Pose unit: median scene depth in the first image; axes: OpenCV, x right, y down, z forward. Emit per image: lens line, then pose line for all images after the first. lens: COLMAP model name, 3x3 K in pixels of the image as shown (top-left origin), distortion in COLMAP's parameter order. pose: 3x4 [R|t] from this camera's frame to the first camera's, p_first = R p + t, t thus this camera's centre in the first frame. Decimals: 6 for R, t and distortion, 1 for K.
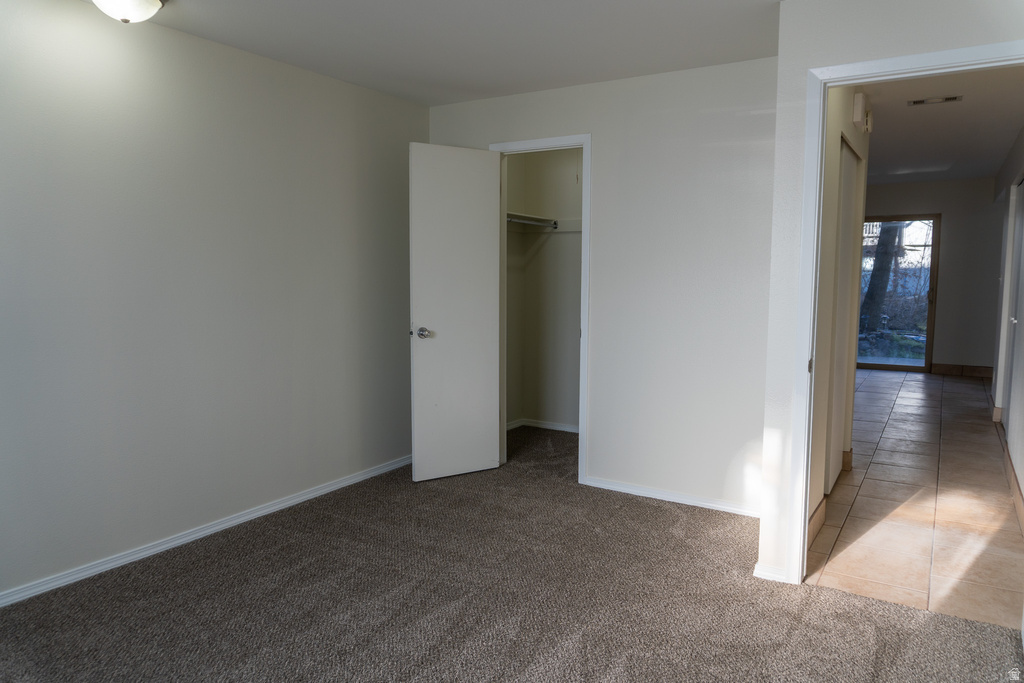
lens RADIAL K [[688.0, 0, 512.0], [0, 688.0, 341.5], [0, 0, 1]] dist [-0.026107, -0.003063]
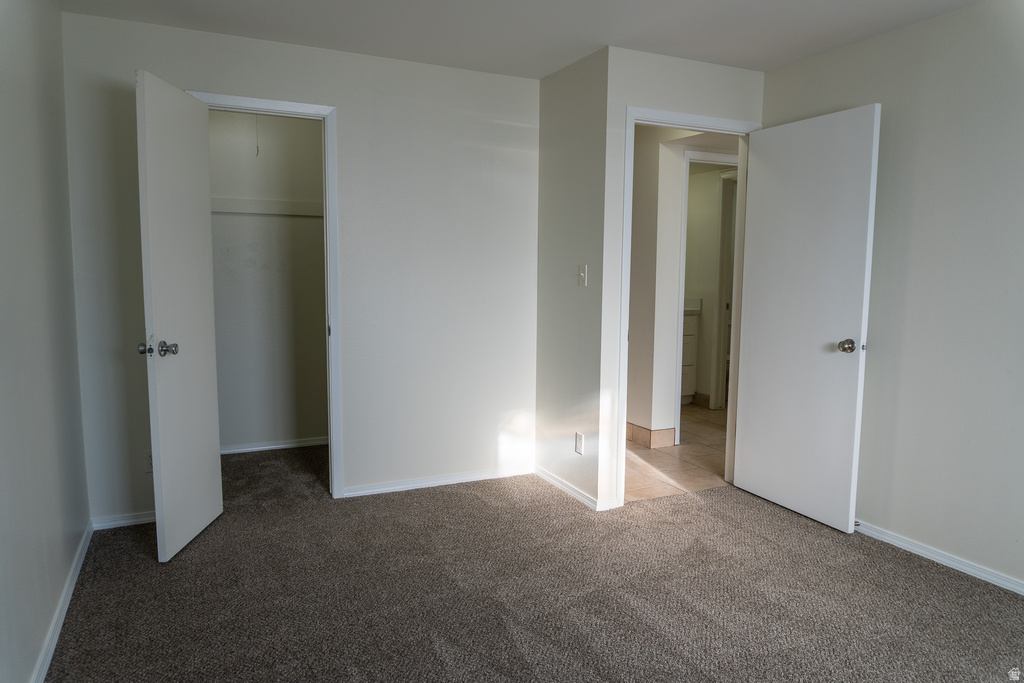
lens RADIAL K [[688.0, 0, 512.0], [0, 688.0, 341.5], [0, 0, 1]] dist [-0.026107, -0.003063]
pose [[0.530394, -0.092521, 0.842687, -0.564497], [0.080473, 0.995033, 0.058597, -0.034145], [-0.843923, 0.036735, 0.535205, 0.350995]]
